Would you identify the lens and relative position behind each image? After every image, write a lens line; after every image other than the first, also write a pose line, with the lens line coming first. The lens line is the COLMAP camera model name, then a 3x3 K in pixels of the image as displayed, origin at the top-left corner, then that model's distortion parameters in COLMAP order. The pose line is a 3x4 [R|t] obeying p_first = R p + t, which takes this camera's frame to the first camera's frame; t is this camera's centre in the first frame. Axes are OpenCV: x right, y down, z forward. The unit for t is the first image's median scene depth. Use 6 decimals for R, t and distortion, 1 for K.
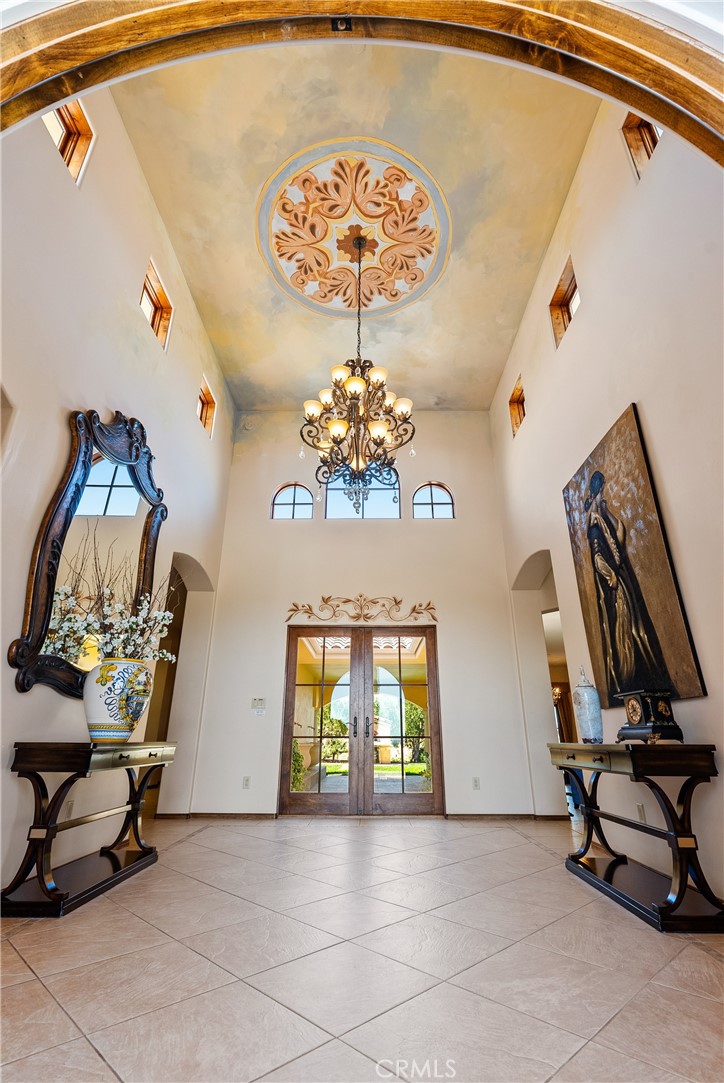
lens RADIAL K [[499.1, 0, 358.3], [0, 499.1, 551.7], [0, 0, 1]] dist [-0.002838, 0.000955]
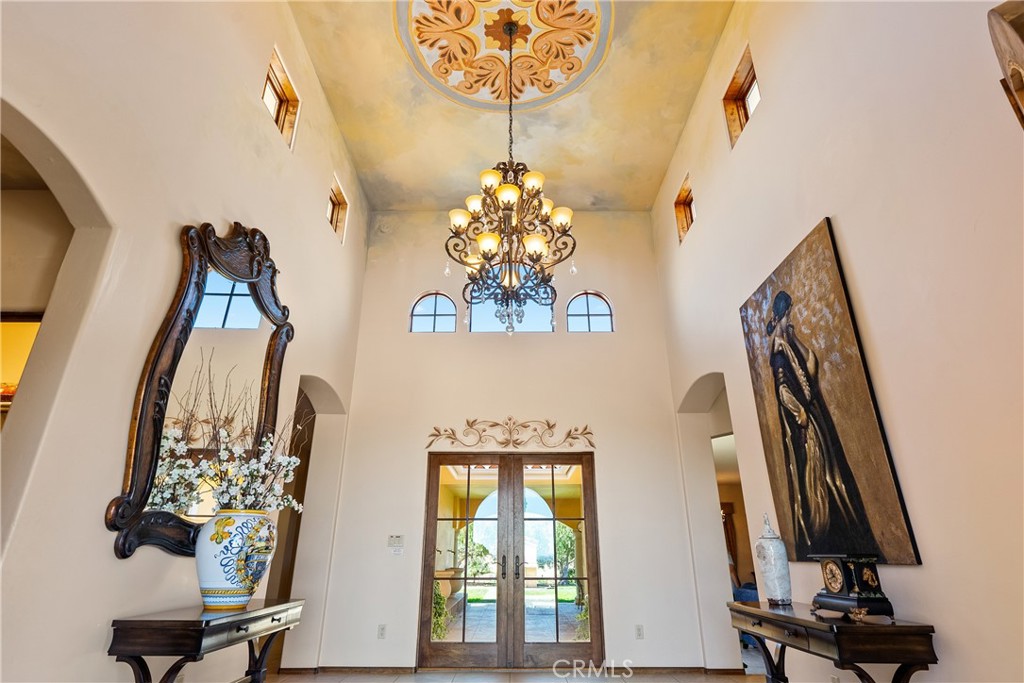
lens RADIAL K [[538.7, 0, 504.3], [0, 538.7, 349.1], [0, 0, 1]] dist [-0.001468, -0.000633]
pose [[0.999974, 0.000697, 0.007180, -0.018345], [-0.000669, 0.999992, -0.003877, -0.052035], [-0.007182, 0.003872, 0.999967, 0.049180]]
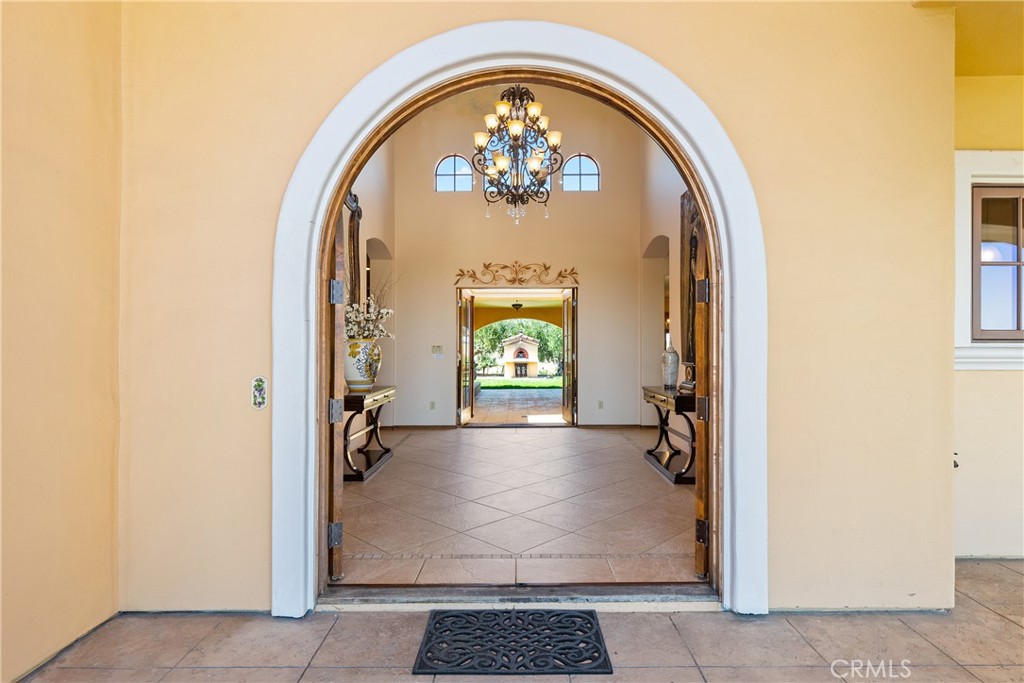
lens RADIAL K [[538.7, 0, 510.2], [0, 538.7, 366.6], [0, 0, 1]] dist [-0.001468, -0.000633]
pose [[0.999935, -0.006281, 0.009503, -0.034835], [0.002161, 0.923701, 0.383107, -0.272950], [-0.011184, -0.383062, 0.923655, -0.441573]]
